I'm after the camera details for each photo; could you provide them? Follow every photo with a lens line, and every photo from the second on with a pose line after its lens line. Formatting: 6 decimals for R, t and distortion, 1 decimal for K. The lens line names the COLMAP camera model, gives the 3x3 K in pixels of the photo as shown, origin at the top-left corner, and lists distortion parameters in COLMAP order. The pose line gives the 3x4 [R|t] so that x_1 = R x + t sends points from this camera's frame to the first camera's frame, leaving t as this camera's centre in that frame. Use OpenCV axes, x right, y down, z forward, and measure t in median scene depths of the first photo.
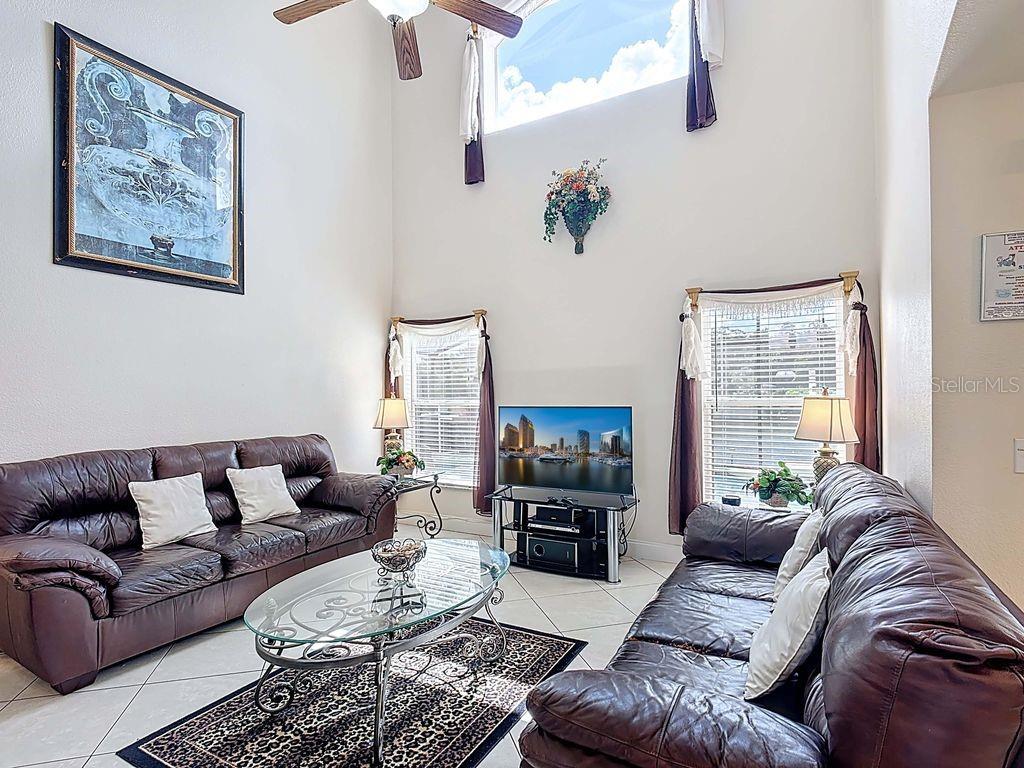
lens RADIAL K [[543.3, 0, 507.9], [0, 543.3, 388.4], [0, 0, 1]] dist [0.000608, -0.018204]
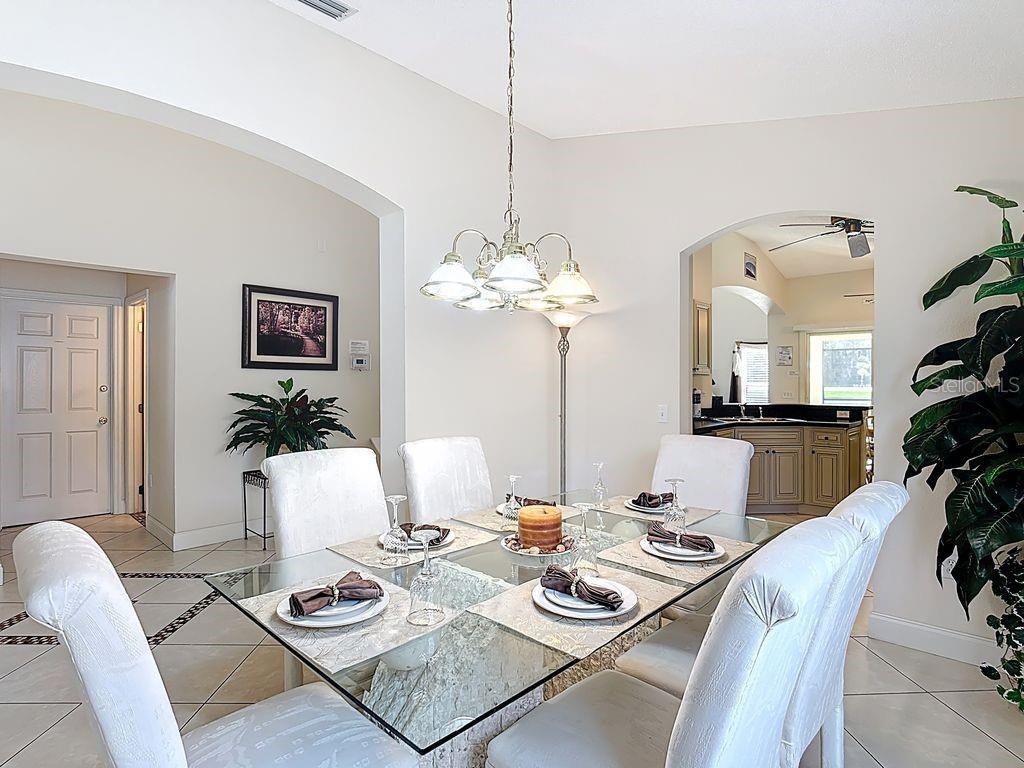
lens RADIAL K [[543.3, 0, 507.9], [0, 543.3, 388.4], [0, 0, 1]] dist [0.000608, -0.018204]
pose [[0.969728, 0.006971, -0.244088, -0.082750], [-0.003378, 0.999880, 0.015134, 0.007338], [0.244164, -0.013852, 0.969635, -1.570247]]
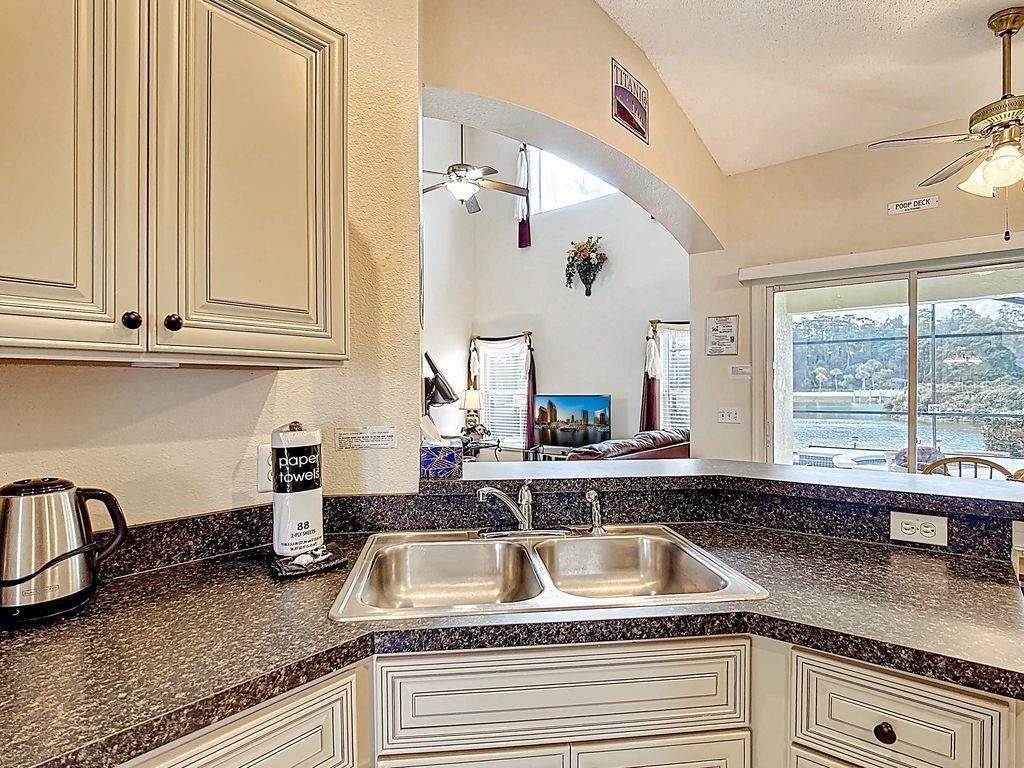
lens RADIAL K [[543.3, 0, 507.9], [0, 543.3, 388.4], [0, 0, 1]] dist [0.000608, -0.018204]
pose [[0.982727, 0.006235, -0.184954, 0.187246], [-0.005108, 0.999965, 0.006571, 0.004045], [0.184989, -0.005512, 0.982725, -0.530110]]
